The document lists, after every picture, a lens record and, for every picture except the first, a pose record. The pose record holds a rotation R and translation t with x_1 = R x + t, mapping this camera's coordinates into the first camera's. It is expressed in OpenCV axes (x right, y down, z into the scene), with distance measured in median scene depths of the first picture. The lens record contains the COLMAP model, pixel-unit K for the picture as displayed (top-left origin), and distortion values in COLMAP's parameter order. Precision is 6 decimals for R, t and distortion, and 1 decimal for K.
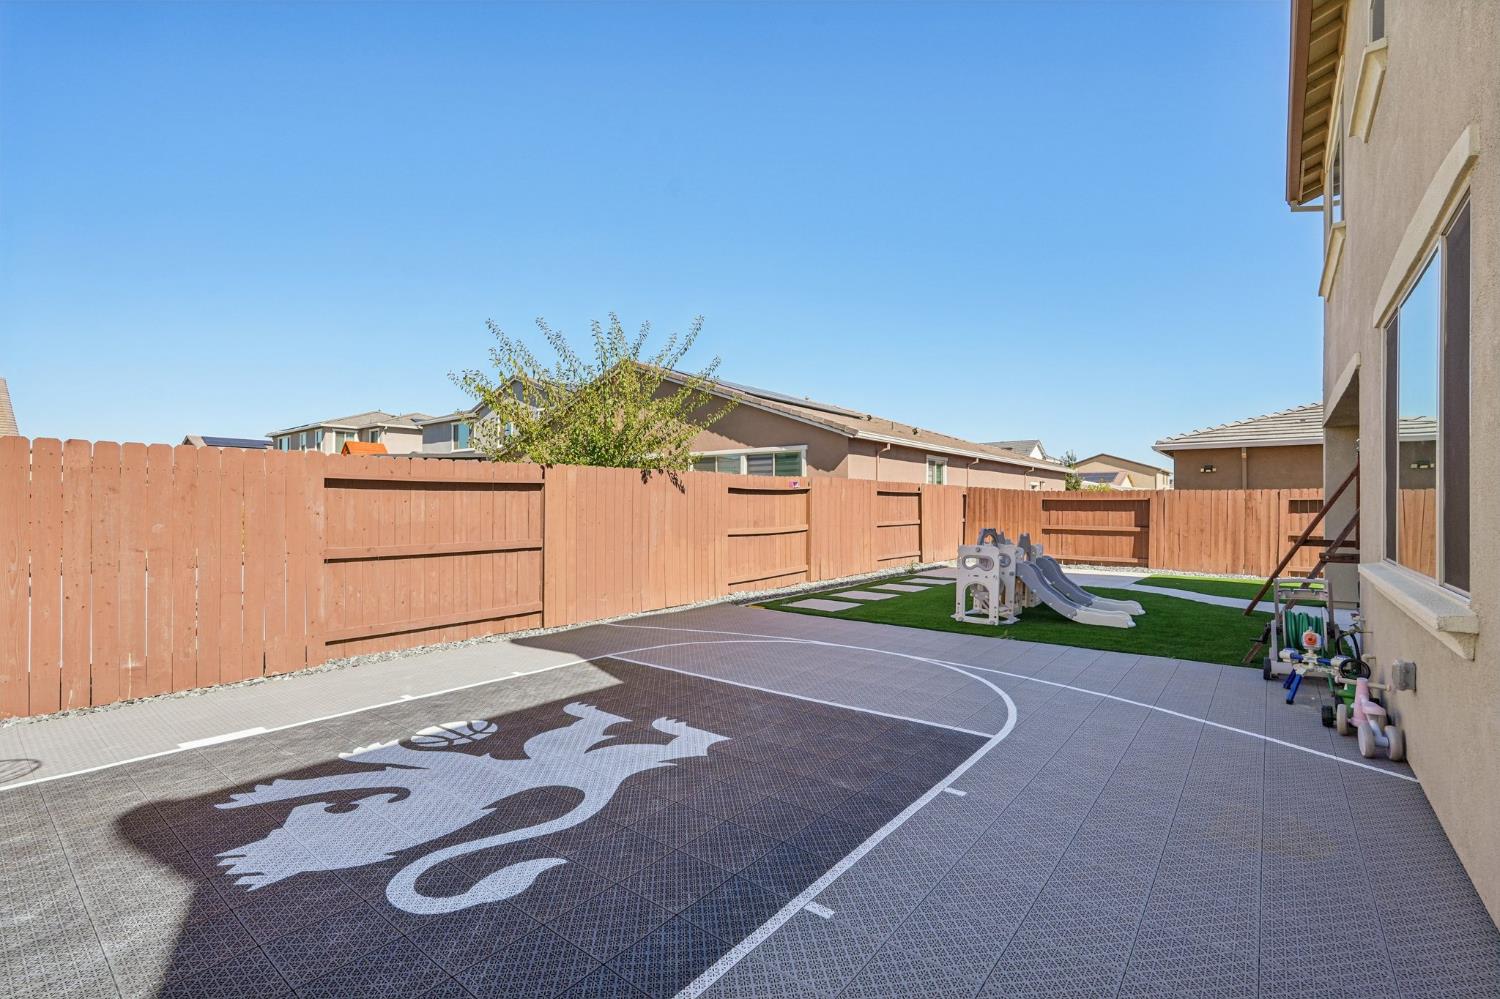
lens RADIAL K [[661.0, 0, 750.9], [0, 661.0, 504.0], [0, 0, 1]] dist [-0.002762, 0.001097]
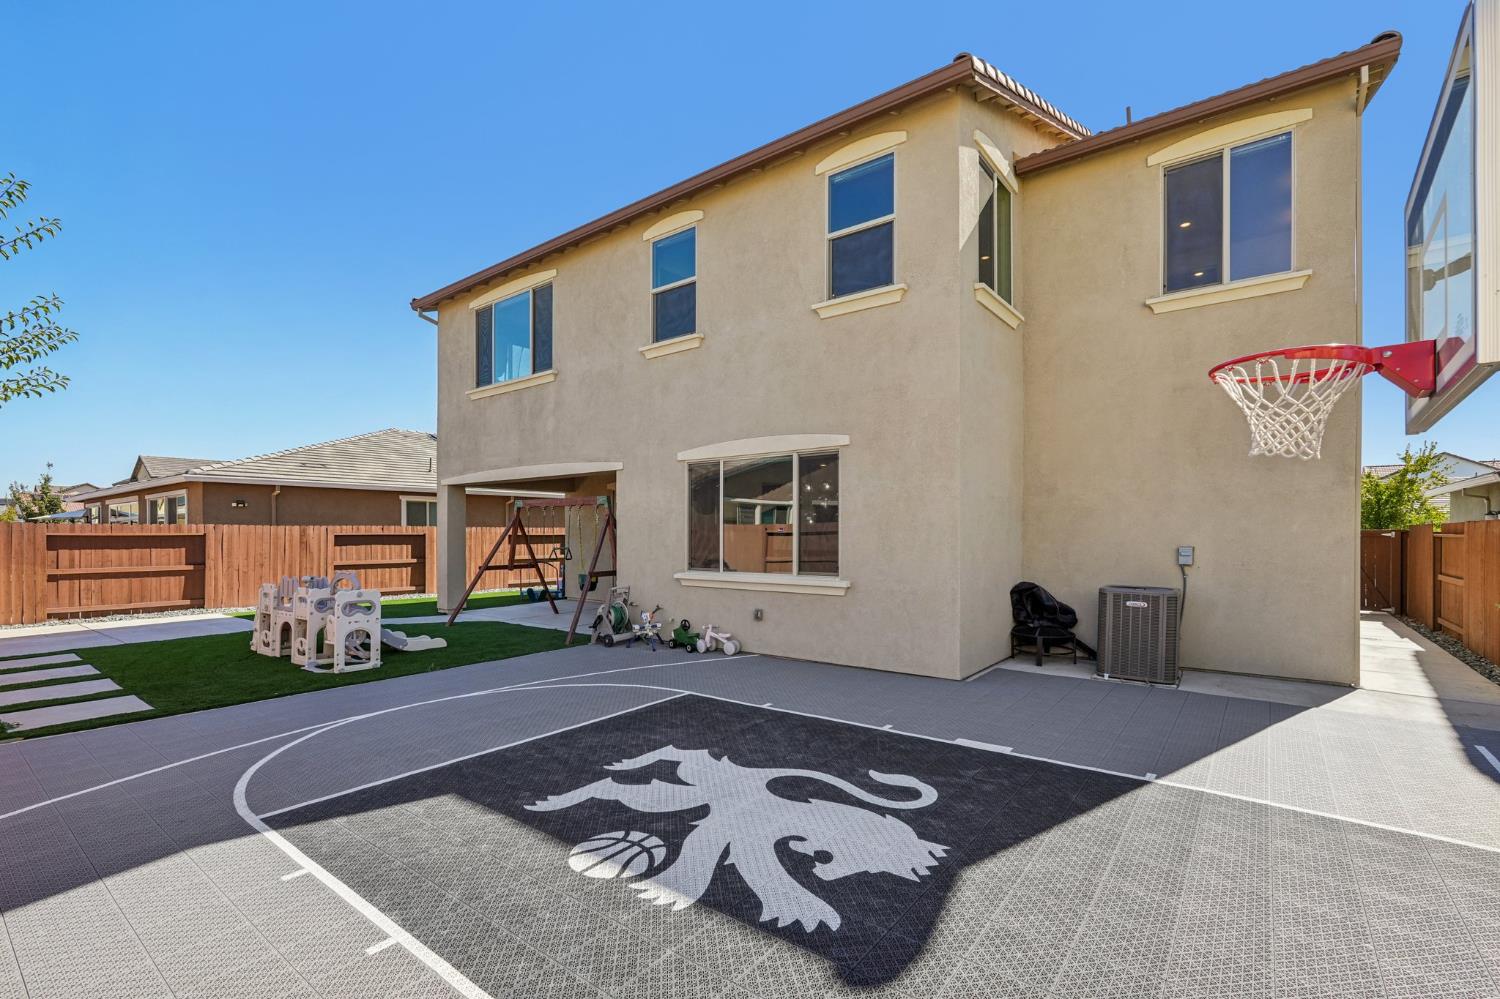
lens RADIAL K [[661.0, 0, 774.4], [0, 661.0, 528.0], [0, 0, 1]] dist [-0.002762, 0.001097]
pose [[-0.034544, 0.003277, 0.999398, -1.191613], [0.000126, 0.999995, -0.003274, -0.045502], [-0.999403, 0.000012, -0.034544, 0.790076]]
